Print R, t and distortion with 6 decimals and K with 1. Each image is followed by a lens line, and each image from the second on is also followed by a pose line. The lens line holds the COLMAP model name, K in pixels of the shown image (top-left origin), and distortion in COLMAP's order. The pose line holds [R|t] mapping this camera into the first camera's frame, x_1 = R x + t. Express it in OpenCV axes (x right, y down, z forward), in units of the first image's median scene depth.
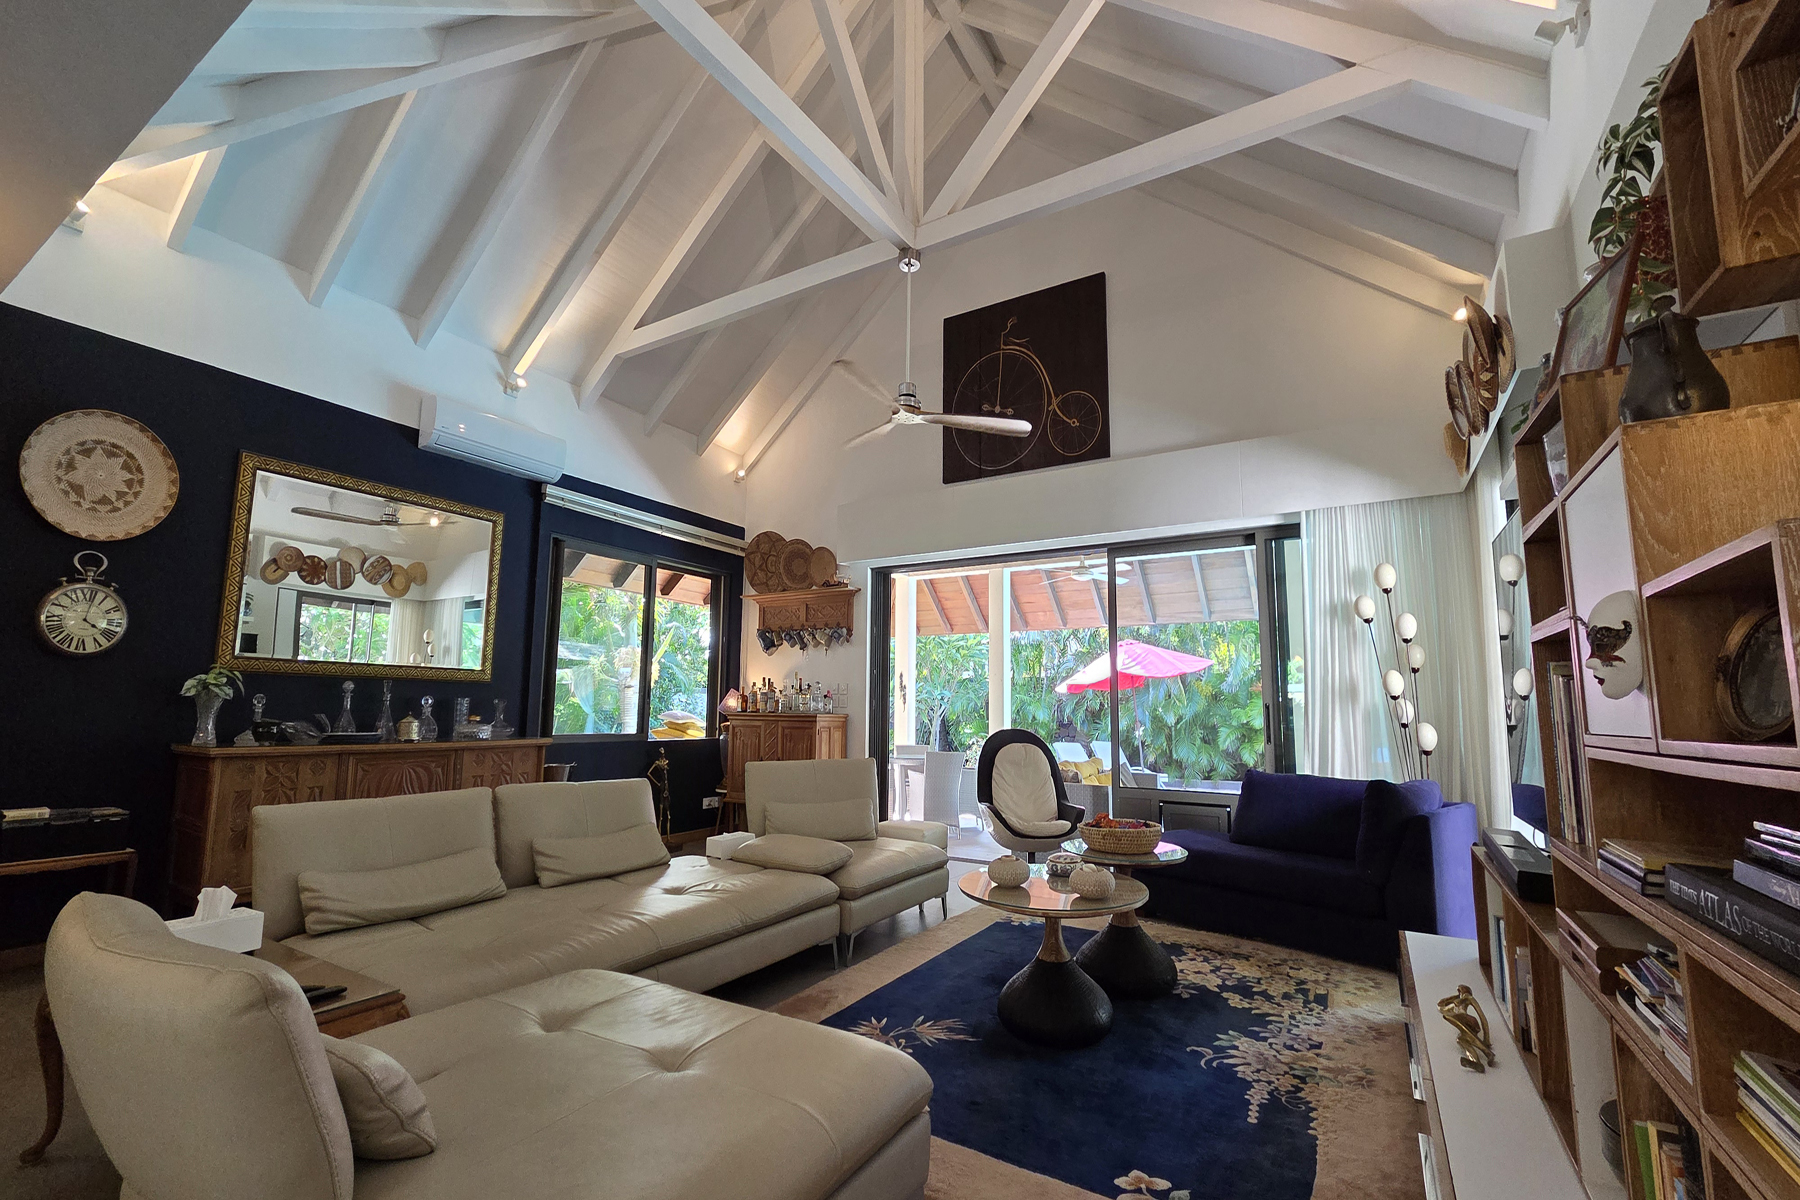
lens RADIAL K [[752.8, 0, 914.4], [0, 752.8, 633.1], [0, 0, 1]] dist [0.000416, 0.000012]
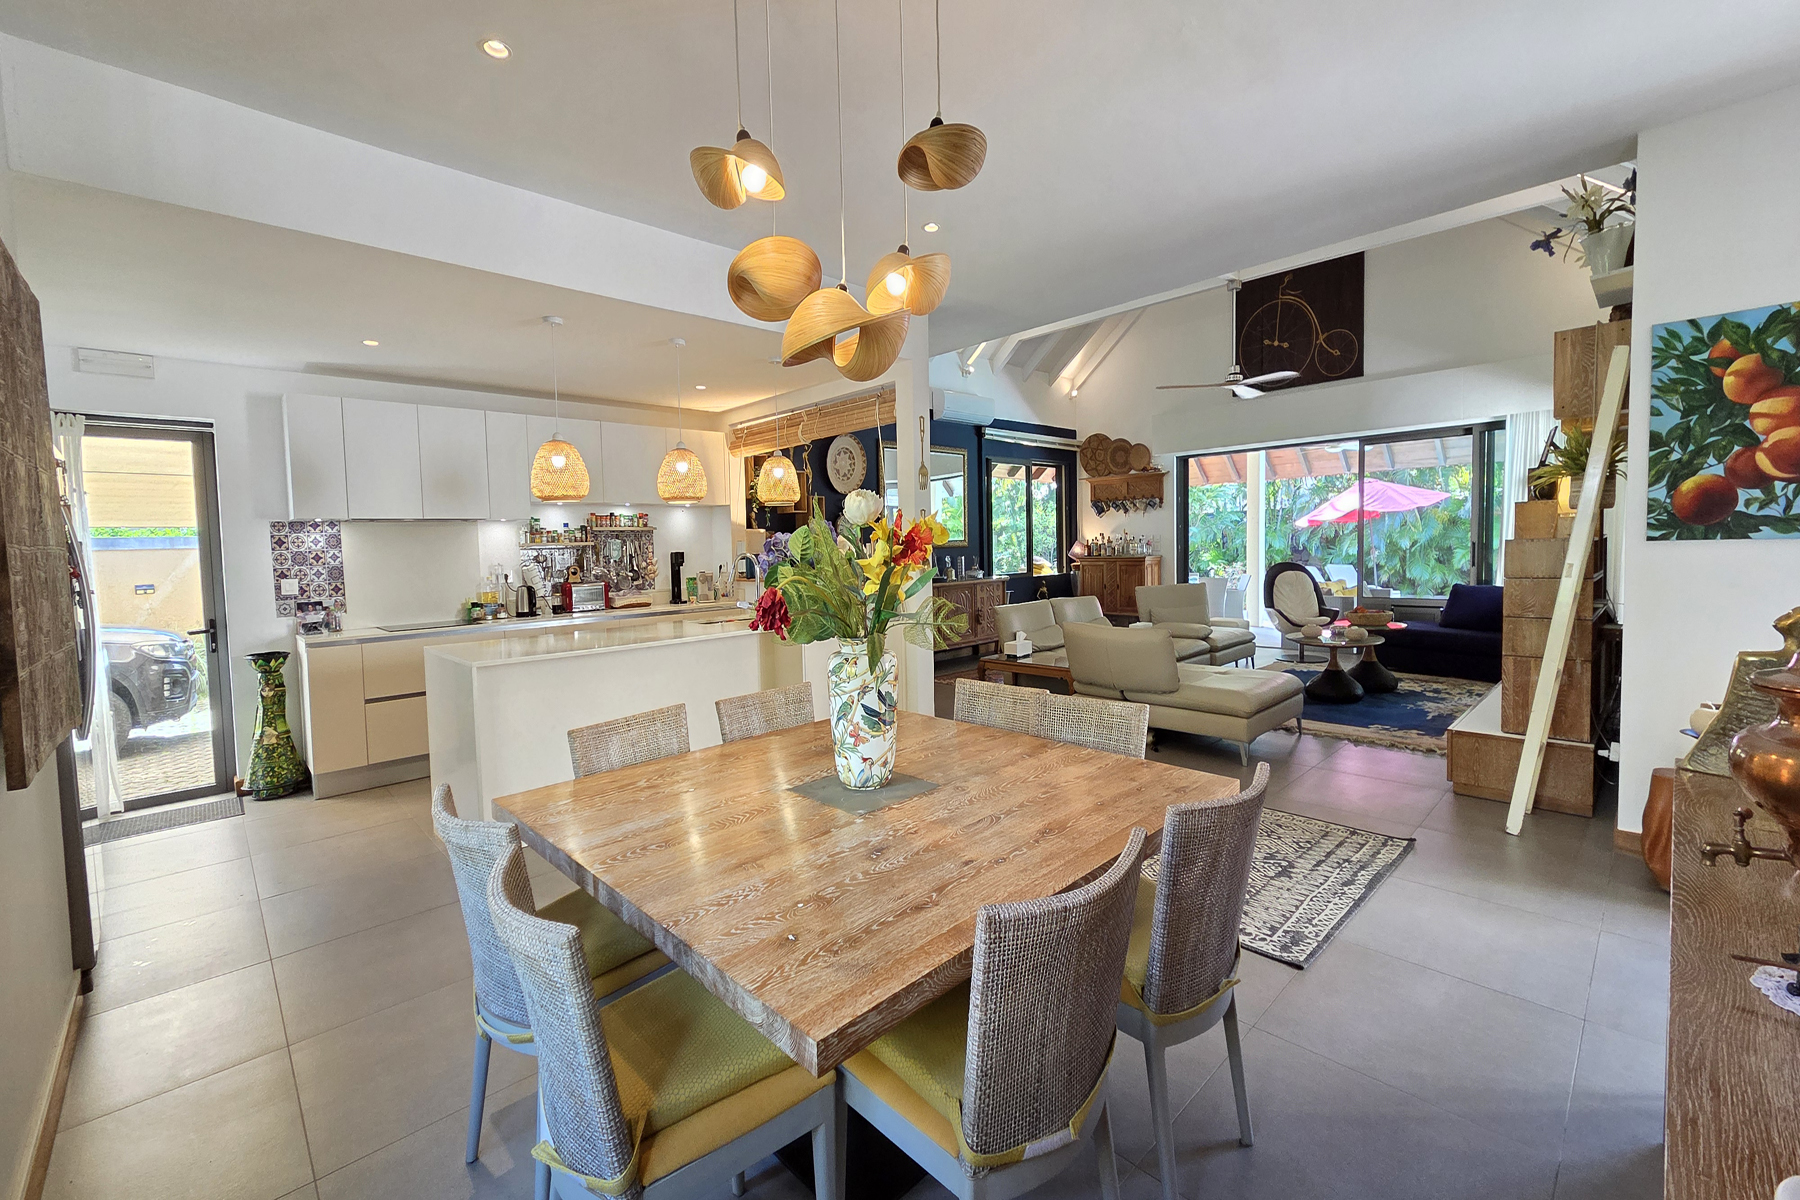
lens RADIAL K [[742.9, 0, 900.0], [0, 742.9, 600.0], [0, 0, 1]] dist [-0.000212, -0.000056]
pose [[0.962246, -0.020197, -0.271432, -0.223730], [0.069067, 0.982721, 0.171723, -0.115269], [0.263274, -0.183987, 0.947014, -0.684820]]
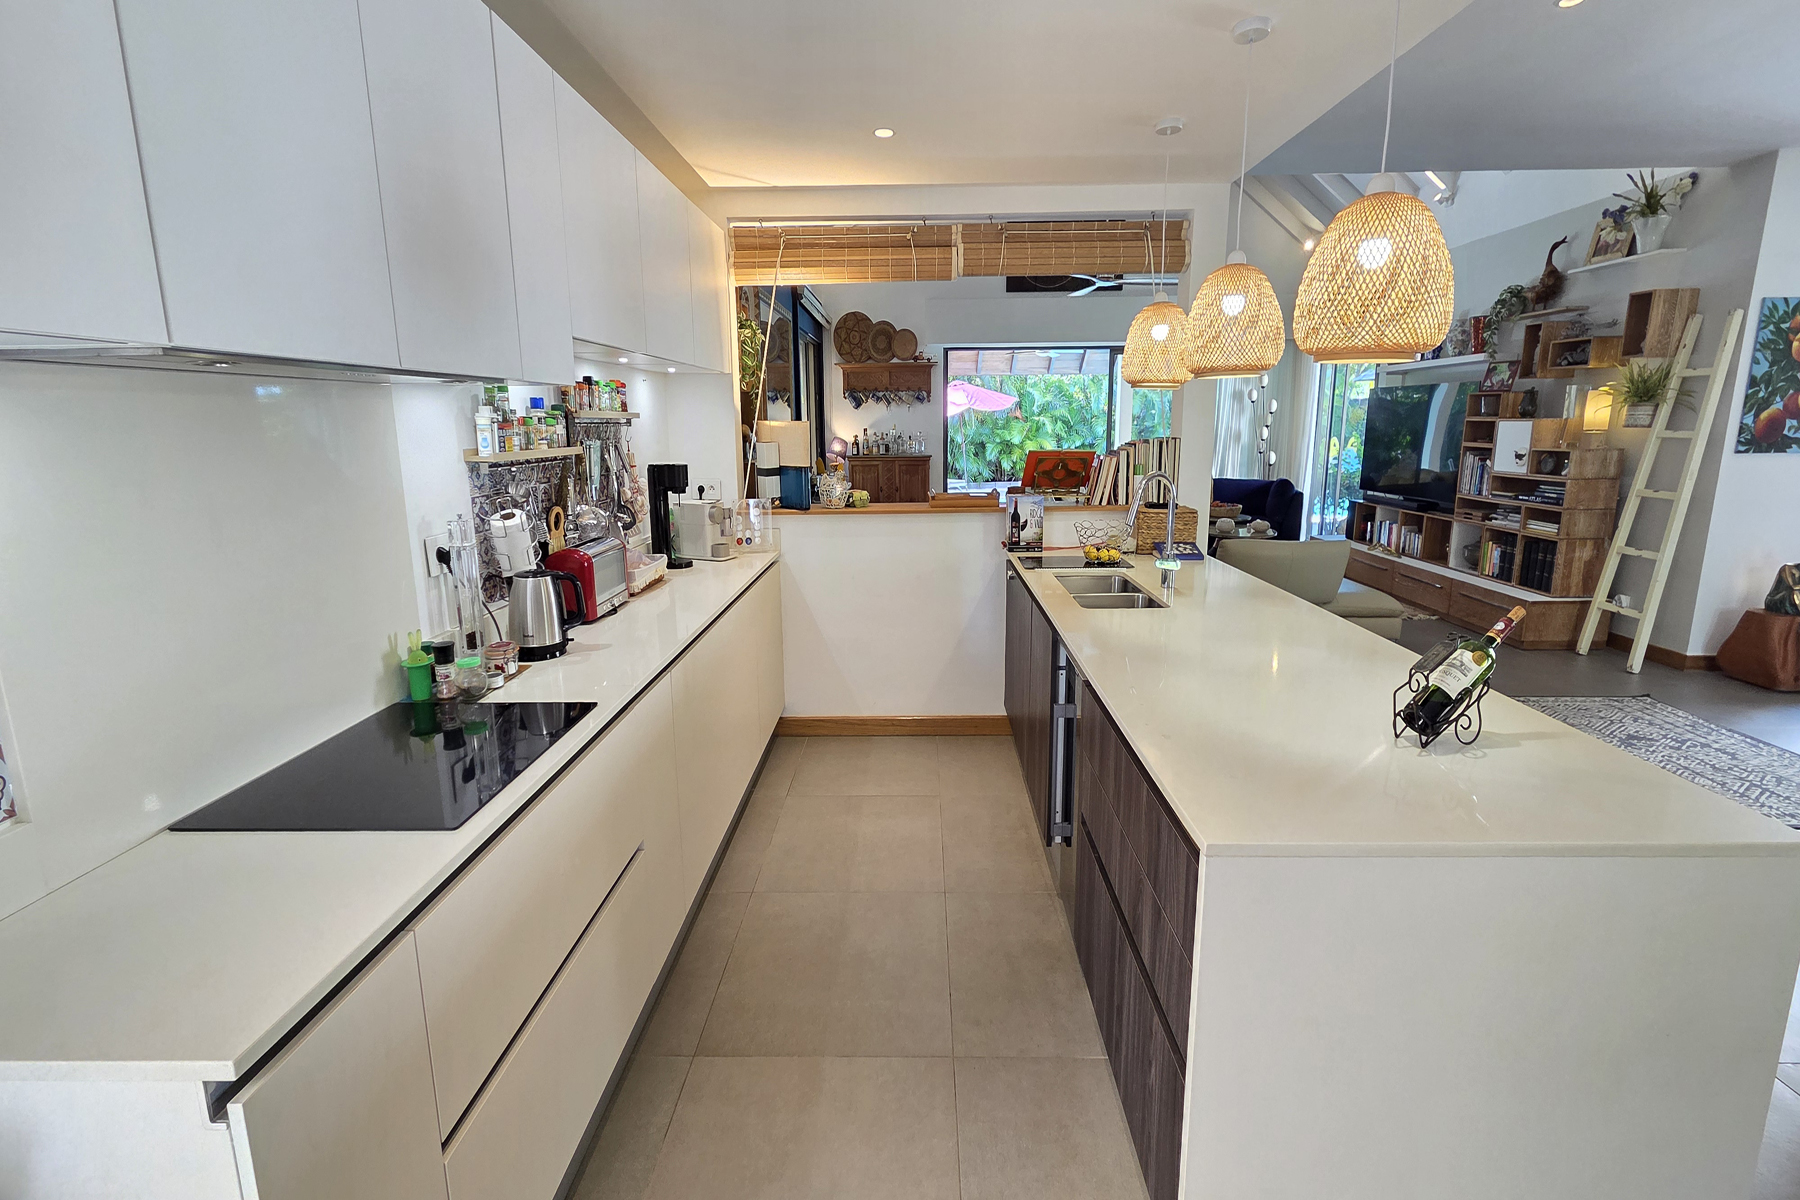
lens RADIAL K [[752.6, 0, 917.3], [0, 752.6, 559.9], [0, 0, 1]] dist [0.000100, 0.005727]
pose [[0.863343, -0.111618, 0.492118, -0.981753], [-0.033561, 0.960370, 0.276701, -0.110250], [-0.503500, -0.255404, 0.825383, -0.269889]]
